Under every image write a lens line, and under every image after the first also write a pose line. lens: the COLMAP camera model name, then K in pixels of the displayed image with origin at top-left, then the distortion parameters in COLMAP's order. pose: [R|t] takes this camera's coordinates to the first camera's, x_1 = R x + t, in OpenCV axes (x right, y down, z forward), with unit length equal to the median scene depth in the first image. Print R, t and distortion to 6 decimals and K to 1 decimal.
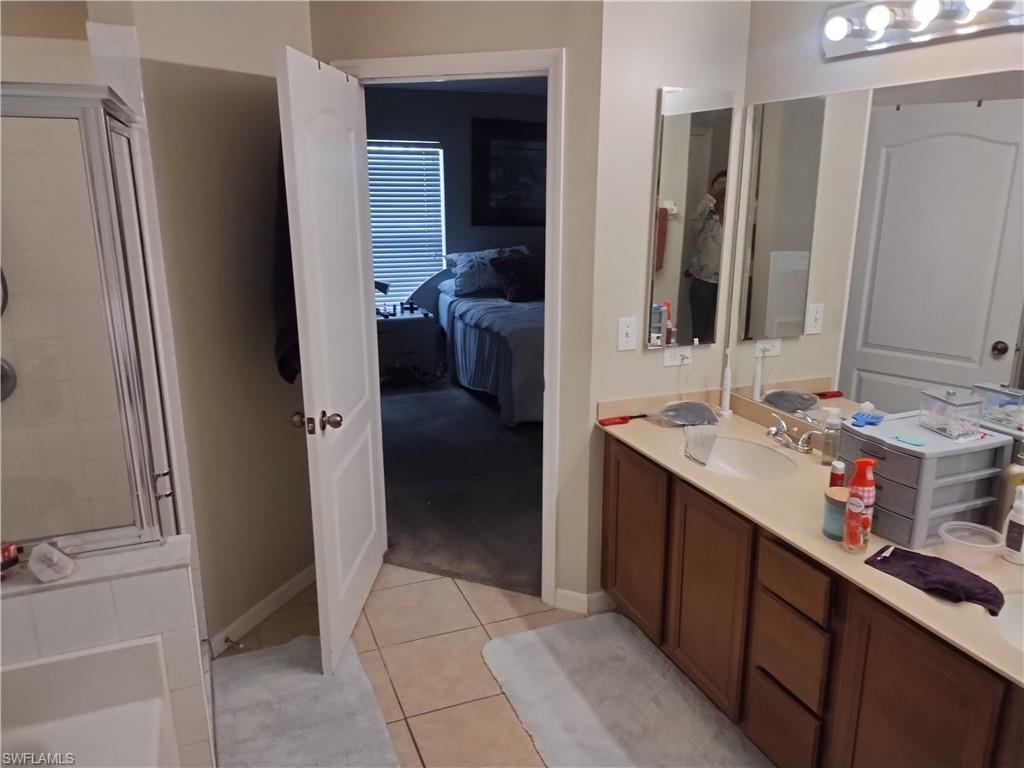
lens RADIAL K [[758.7, 0, 515.8], [0, 758.7, 380.3], [0, 0, 1]] dist [0.118467, -0.157652]
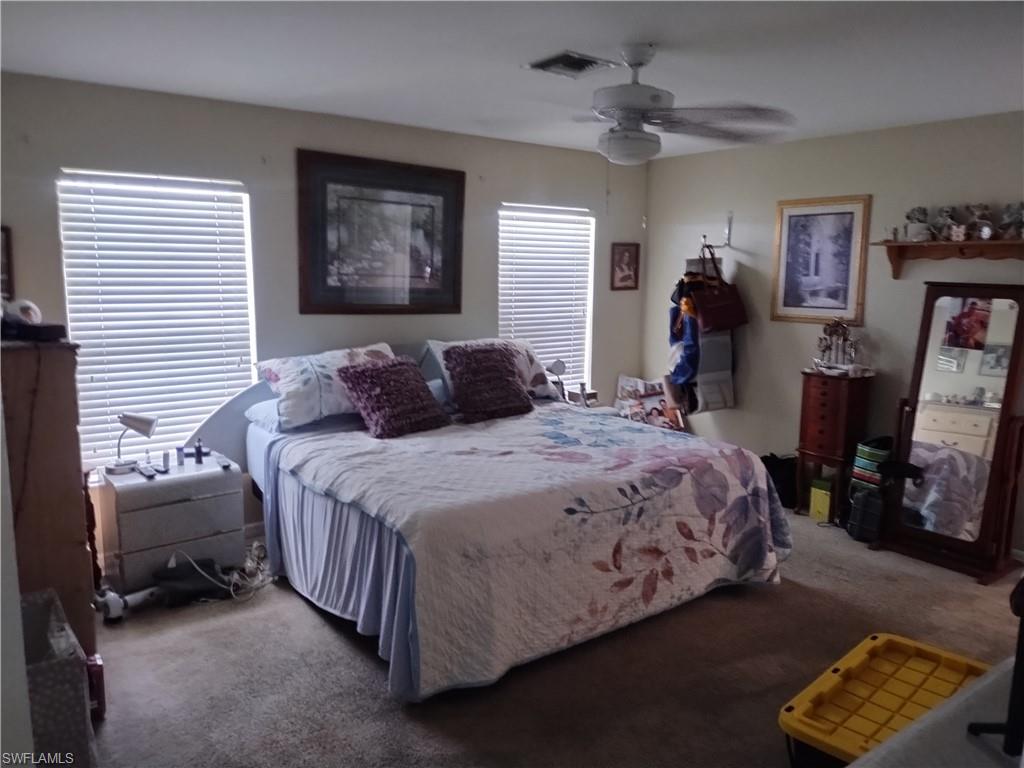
lens RADIAL K [[758.7, 0, 515.8], [0, 758.7, 380.3], [0, 0, 1]] dist [0.118467, -0.157652]
pose [[0.964601, -0.031867, 0.261782, -0.055309], [0.058633, 0.993741, -0.095082, -0.081141], [-0.257113, 0.107065, 0.960432, 0.366216]]
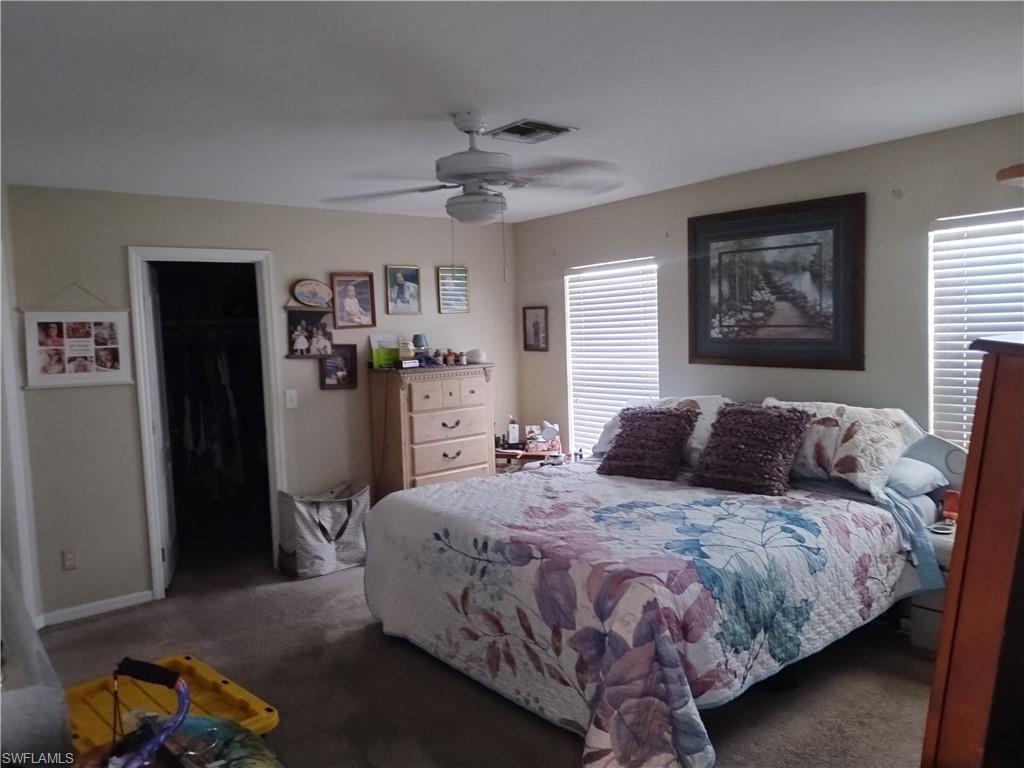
lens RADIAL K [[758.7, 0, 515.8], [0, 758.7, 380.3], [0, 0, 1]] dist [0.118467, -0.157652]
pose [[0.287043, 0.049426, -0.956642, 0.594060], [-0.203721, 0.978972, -0.010548, -0.154001], [0.936004, 0.197916, 0.291076, 0.675946]]
